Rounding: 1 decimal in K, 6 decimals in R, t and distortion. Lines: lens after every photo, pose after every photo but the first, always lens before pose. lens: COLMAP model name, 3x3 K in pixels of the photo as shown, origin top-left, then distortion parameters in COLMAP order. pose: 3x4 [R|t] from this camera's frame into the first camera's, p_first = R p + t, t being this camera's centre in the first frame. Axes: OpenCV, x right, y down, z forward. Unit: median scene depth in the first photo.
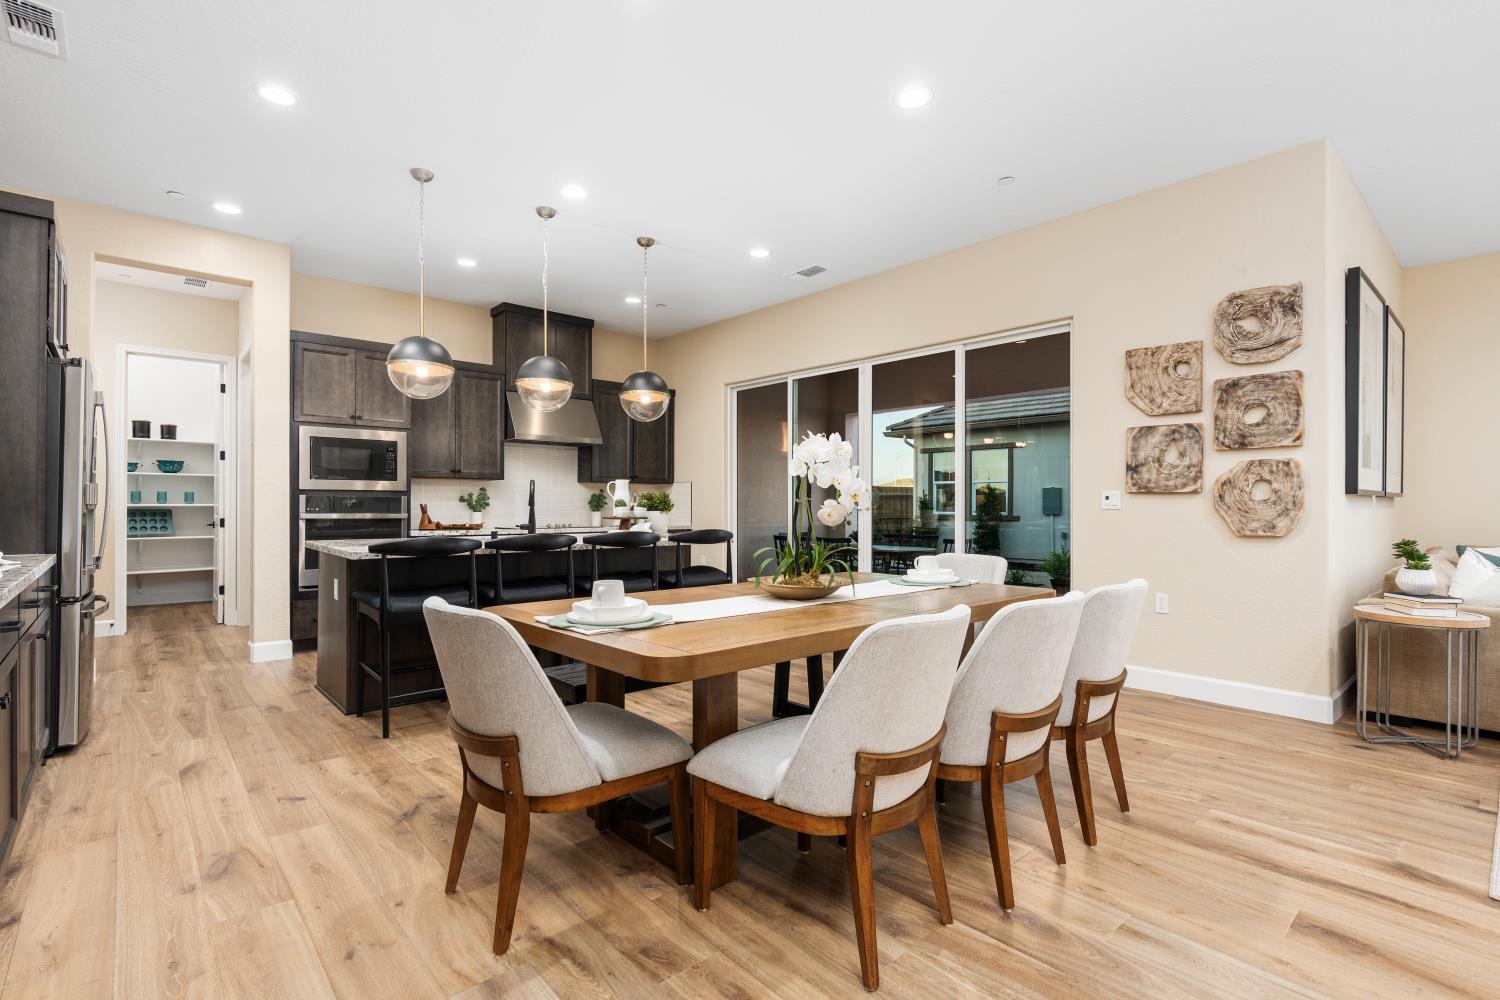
lens RADIAL K [[694.2, 0, 753.7], [0, 694.2, 505.5], [0, 0, 1]] dist [-0.001062, -0.000322]
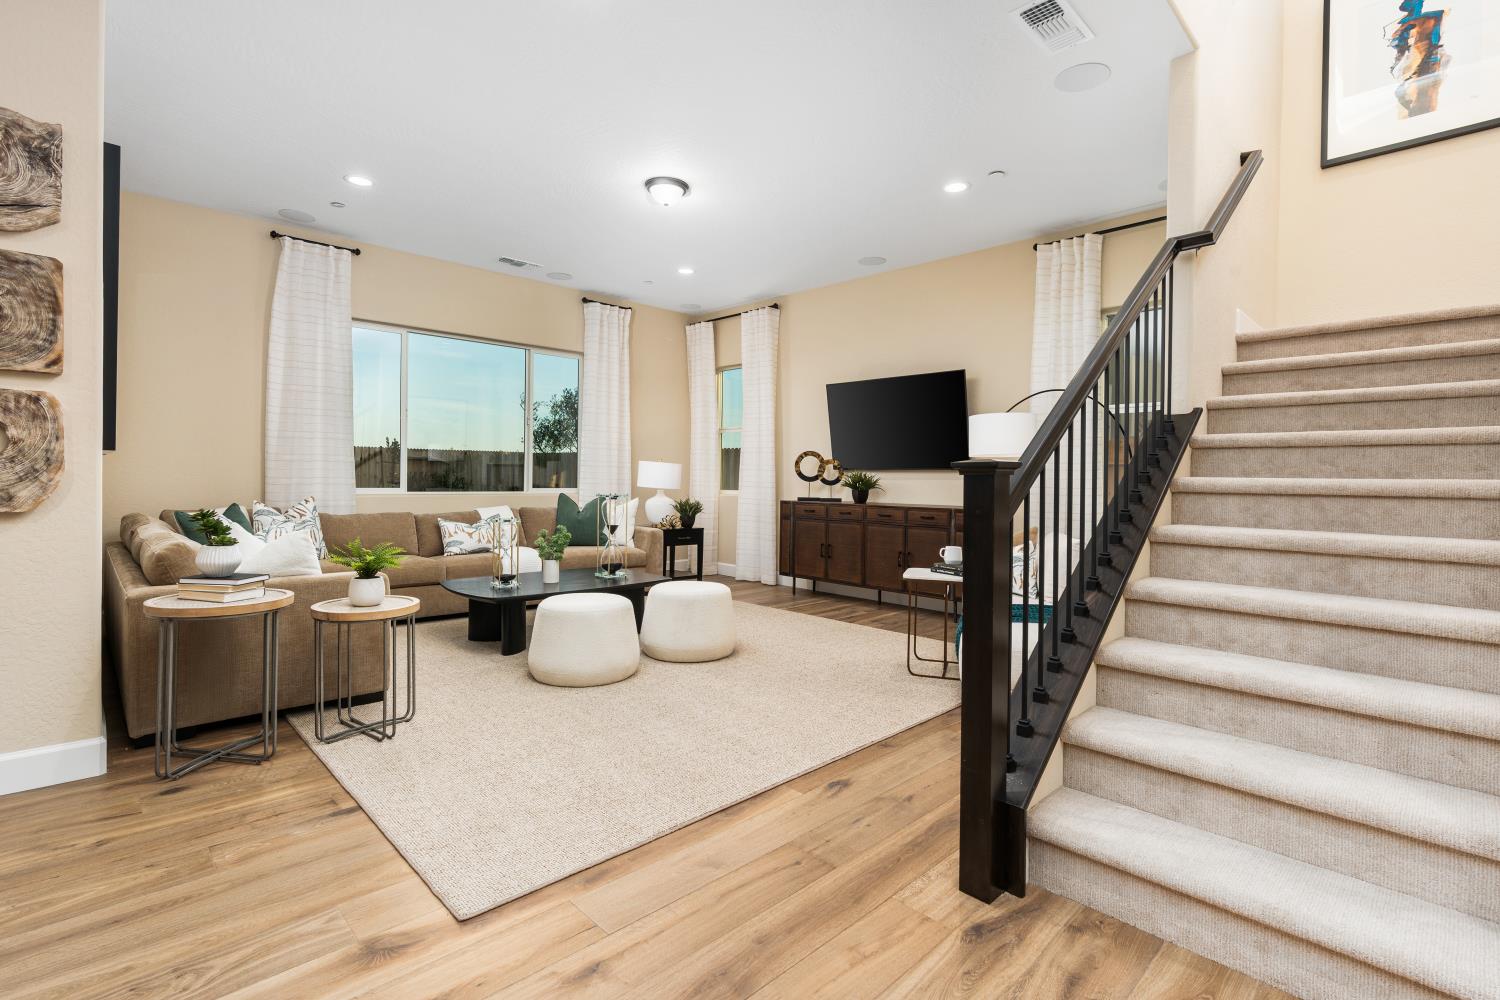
lens RADIAL K [[694.2, 0, 753.6], [0, 694.2, 490.7], [0, 0, 1]] dist [-0.001062, -0.000322]
pose [[-0.036977, -0.014672, 0.999208, 0.101314], [-0.015861, 0.999775, 0.014093, 0.004957], [-0.999190, -0.015327, -0.037201, 0.360029]]
